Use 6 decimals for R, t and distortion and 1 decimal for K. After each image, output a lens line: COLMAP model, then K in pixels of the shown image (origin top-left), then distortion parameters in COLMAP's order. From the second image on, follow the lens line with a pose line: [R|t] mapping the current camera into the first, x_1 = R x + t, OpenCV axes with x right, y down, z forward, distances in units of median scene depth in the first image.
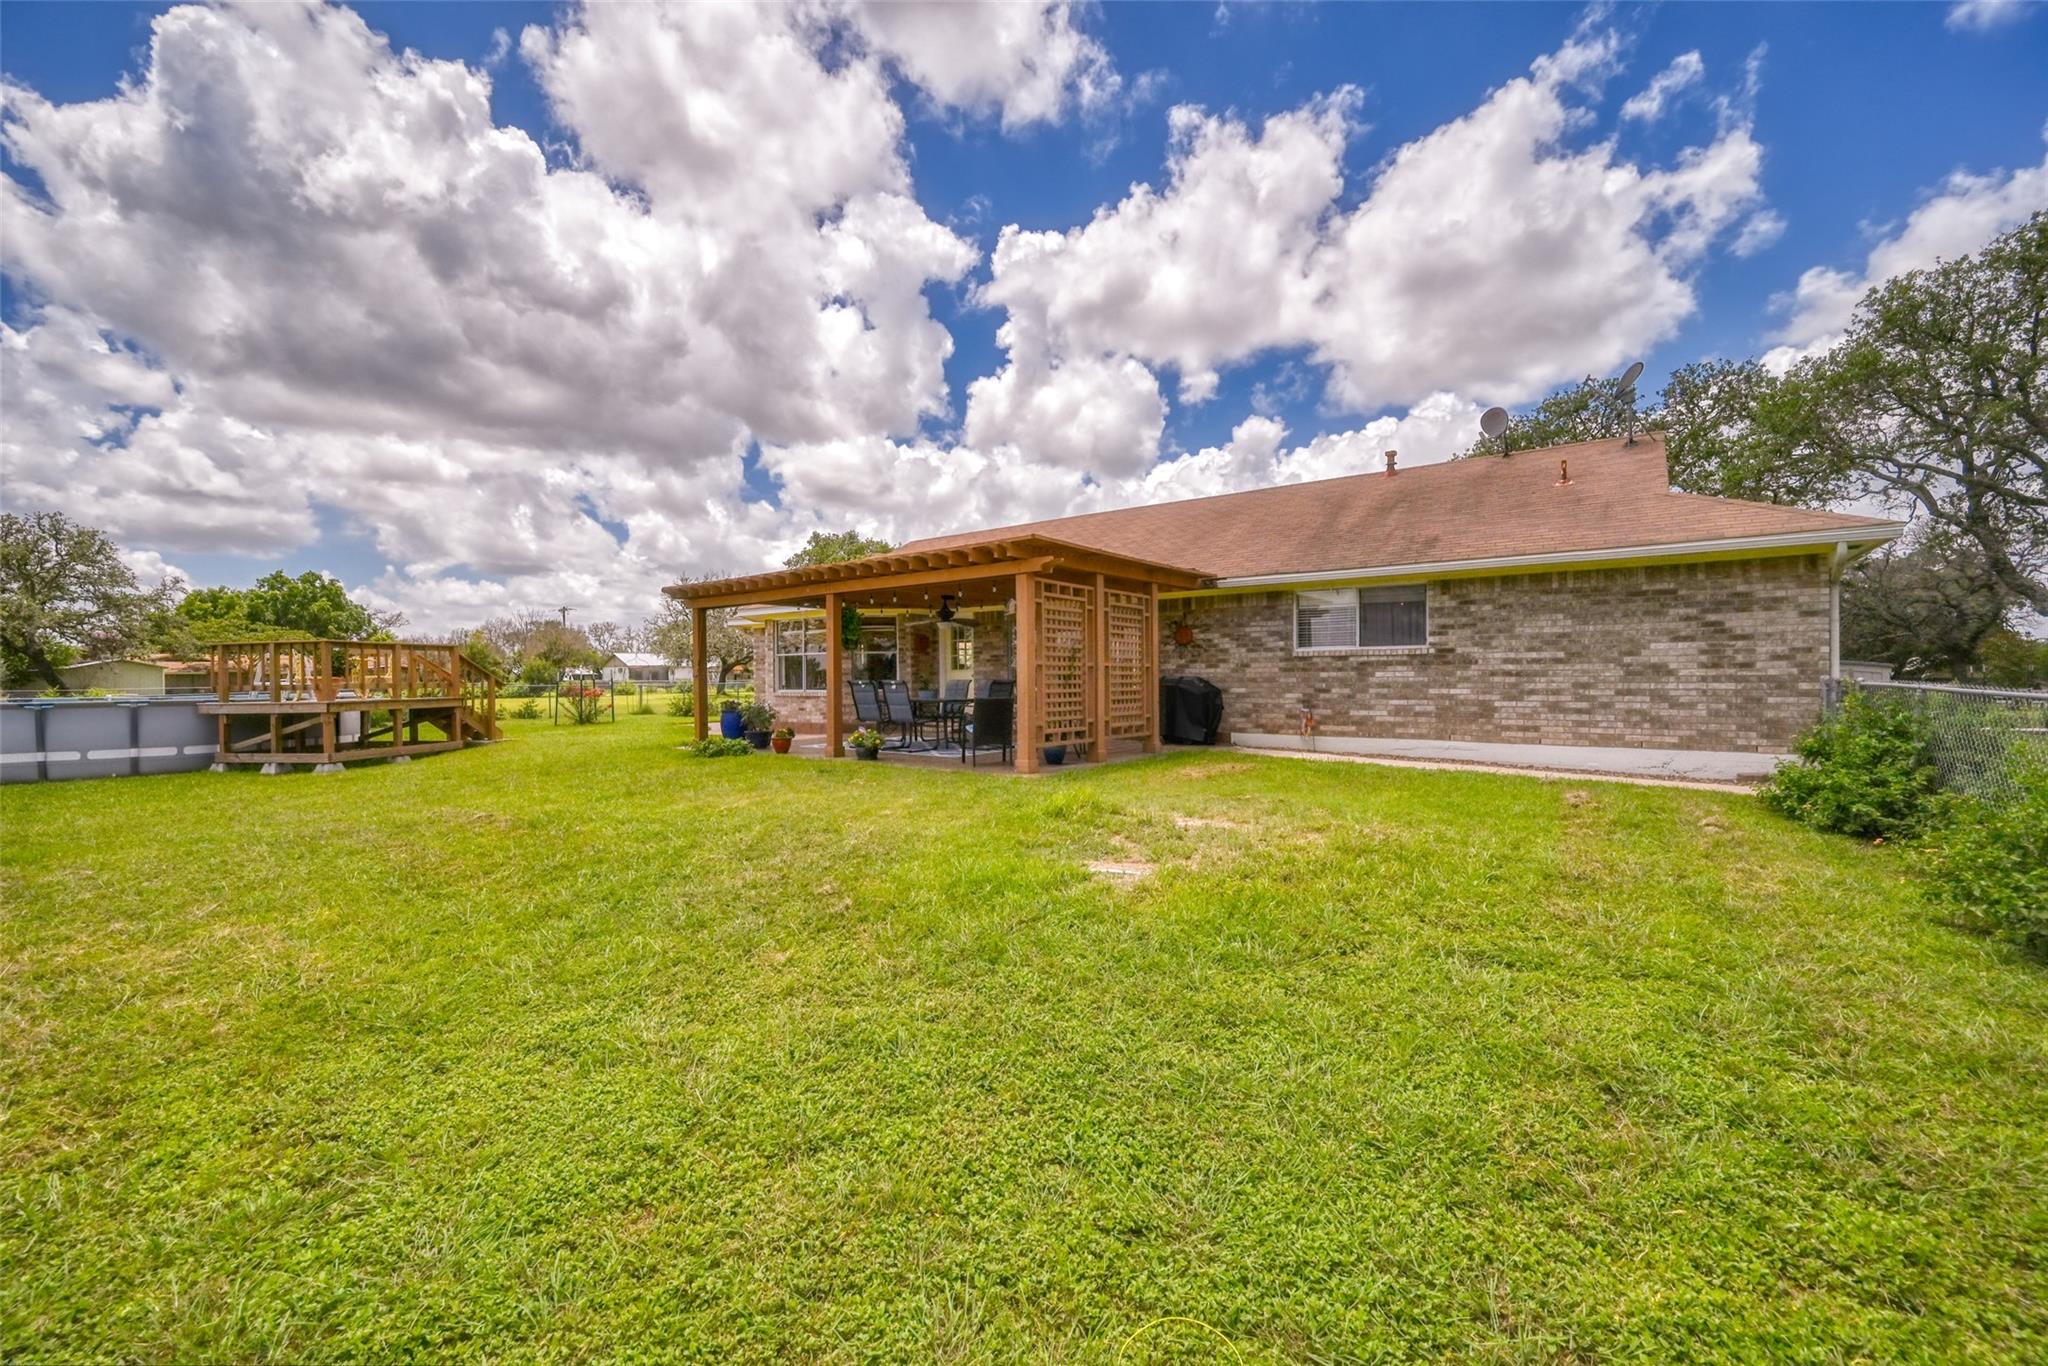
lens RADIAL K [[801.2, 0, 1022.6], [0, 801.2, 675.4], [0, 0, 1]] dist [0.001266, 0.000454]
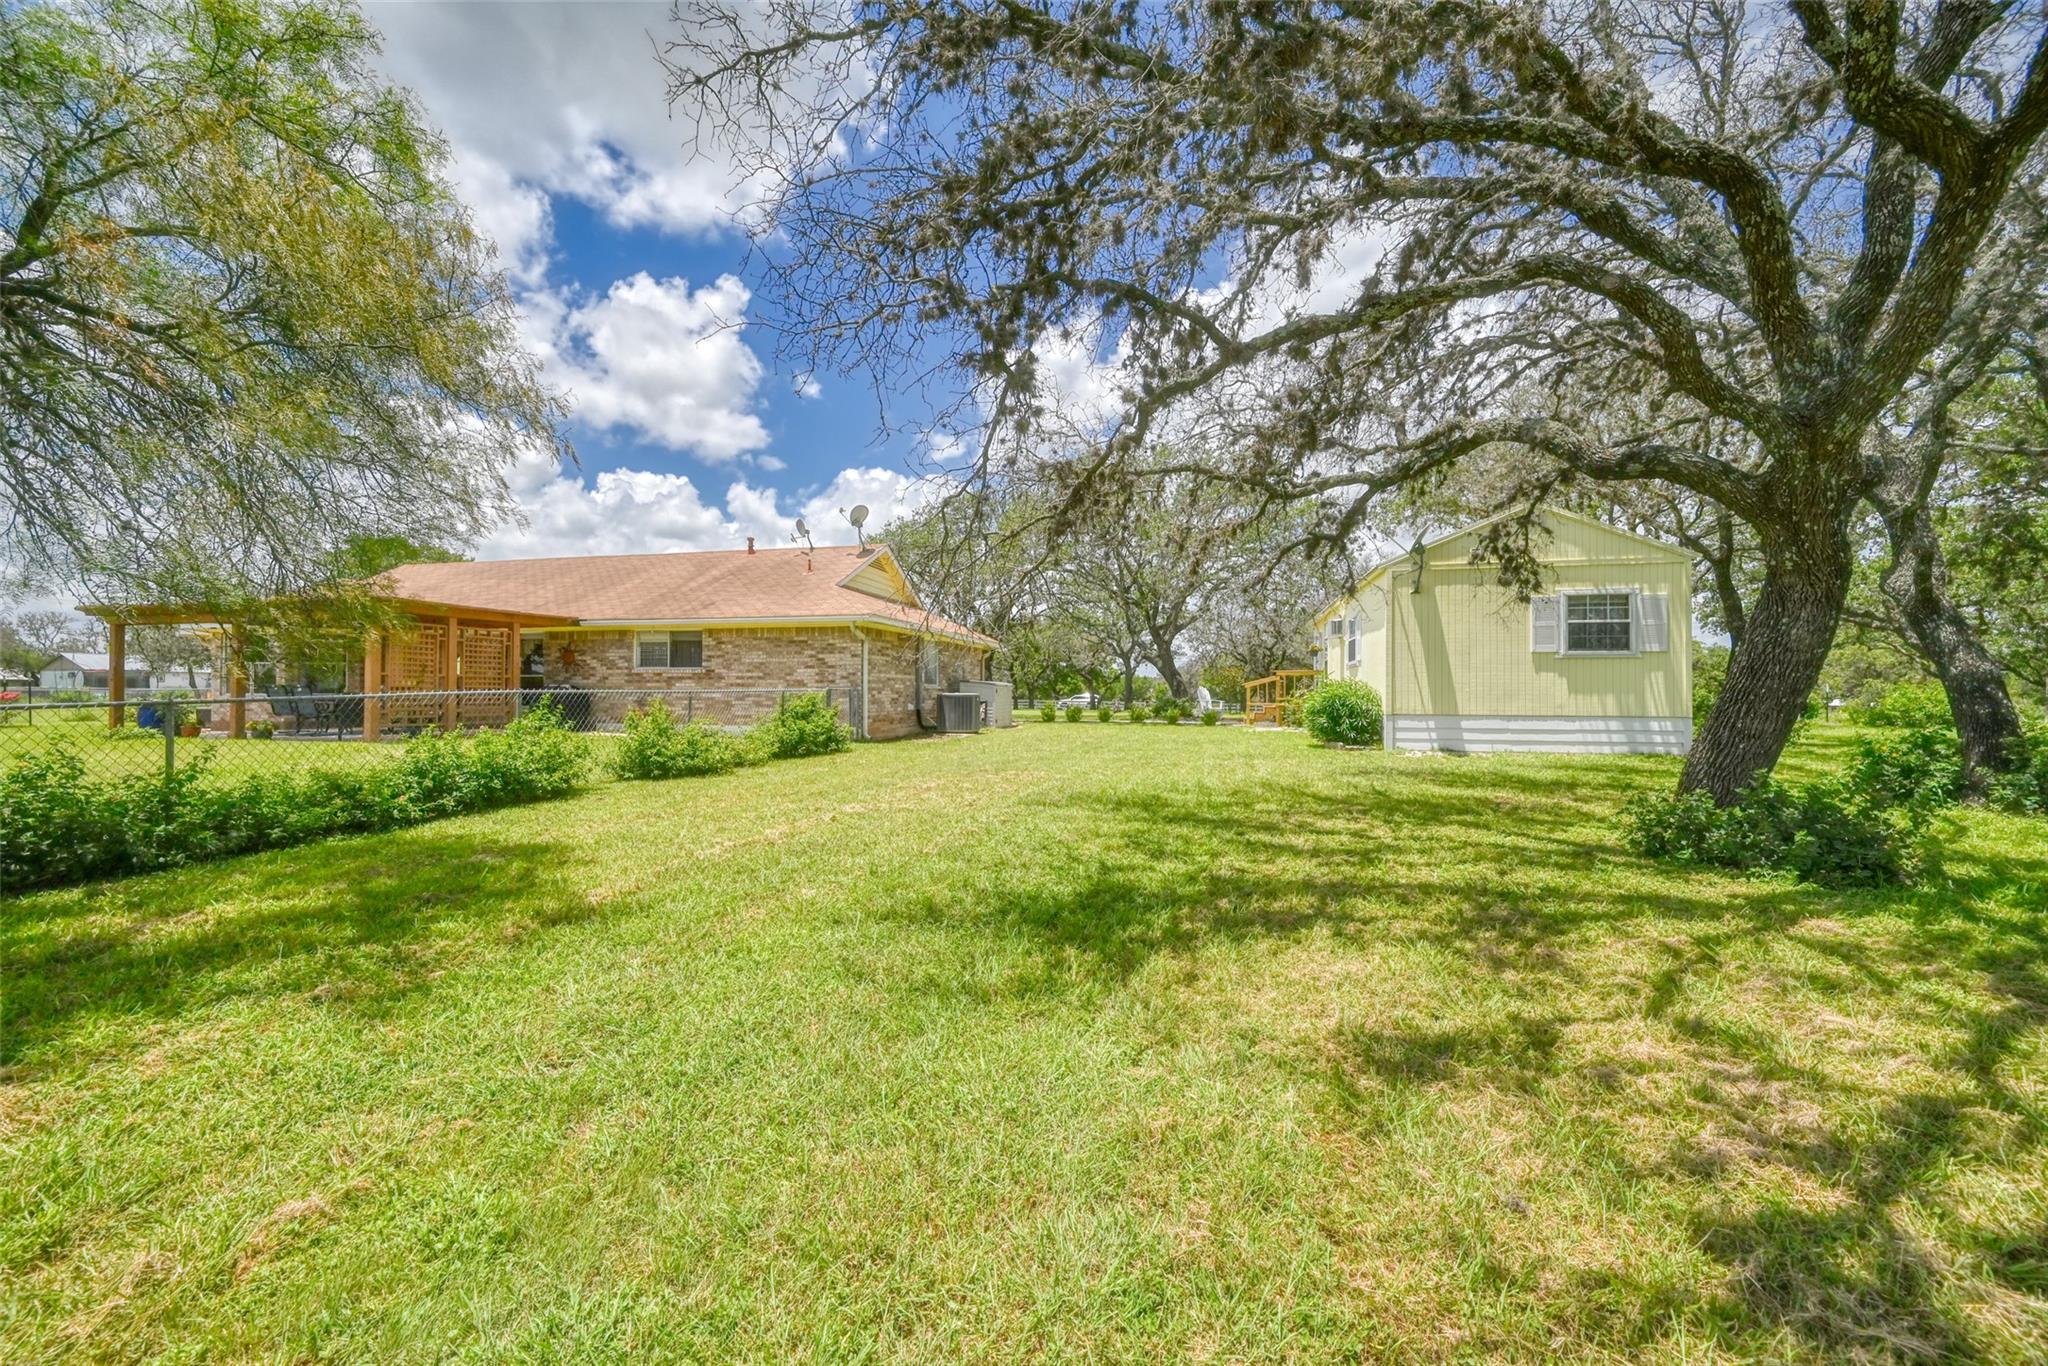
lens RADIAL K [[801.2, 0, 1026.0], [0, 801.2, 687.0], [0, 0, 1]] dist [0.001266, 0.000454]
pose [[0.921599, 0.011197, 0.387982, 0.475563], [-0.009809, 0.999936, -0.005557, 0.005037], [-0.388019, 0.001315, 0.921650, -0.785289]]
